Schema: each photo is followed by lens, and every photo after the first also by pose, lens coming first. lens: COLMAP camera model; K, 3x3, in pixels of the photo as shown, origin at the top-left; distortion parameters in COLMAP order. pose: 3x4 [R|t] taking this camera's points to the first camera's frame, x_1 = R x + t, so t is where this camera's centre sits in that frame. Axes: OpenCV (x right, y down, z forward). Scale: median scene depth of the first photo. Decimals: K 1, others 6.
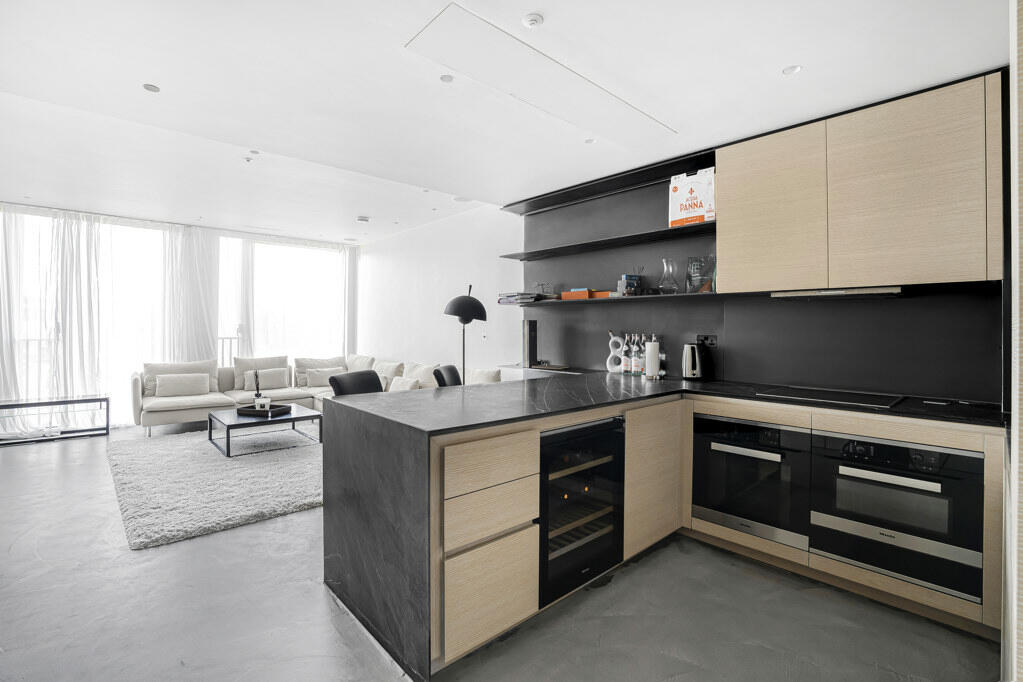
lens RADIAL K [[455.9, 0, 508.7], [0, 455.9, 331.6], [0, 0, 1]] dist [-0.003116, -0.000061]
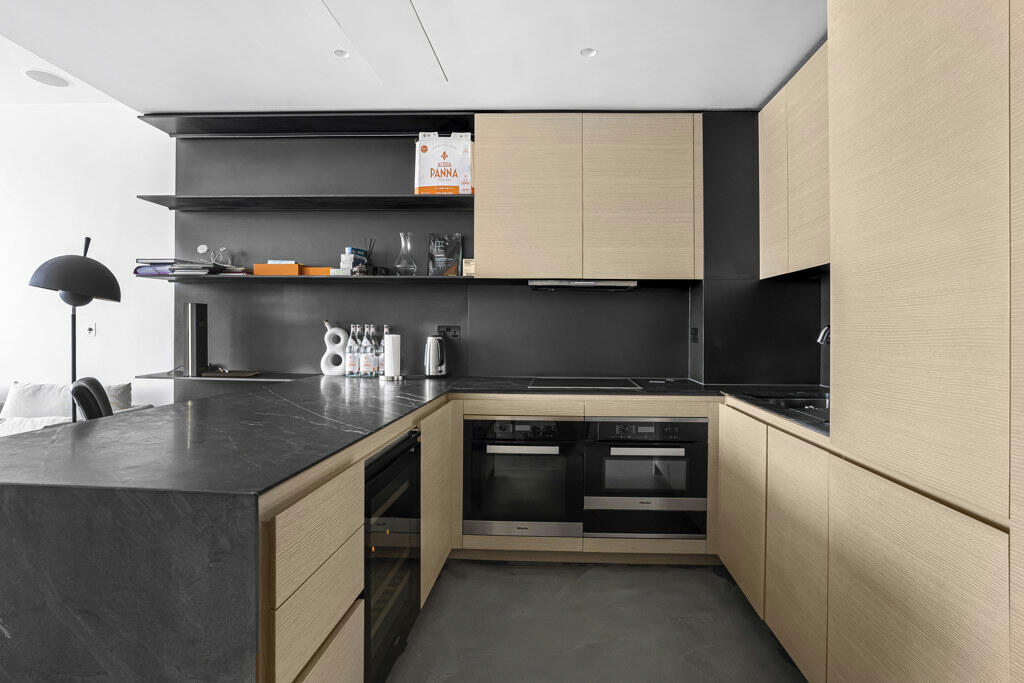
lens RADIAL K [[544.9, 0, 516.5], [0, 544.9, 338.4], [0, 0, 1]] dist [0.000535, 0.000670]
pose [[0.722985, -0.014157, 0.690719, -0.178578], [-0.000182, 0.999786, 0.020682, 0.009558], [-0.690864, -0.015078, 0.722827, 0.145071]]
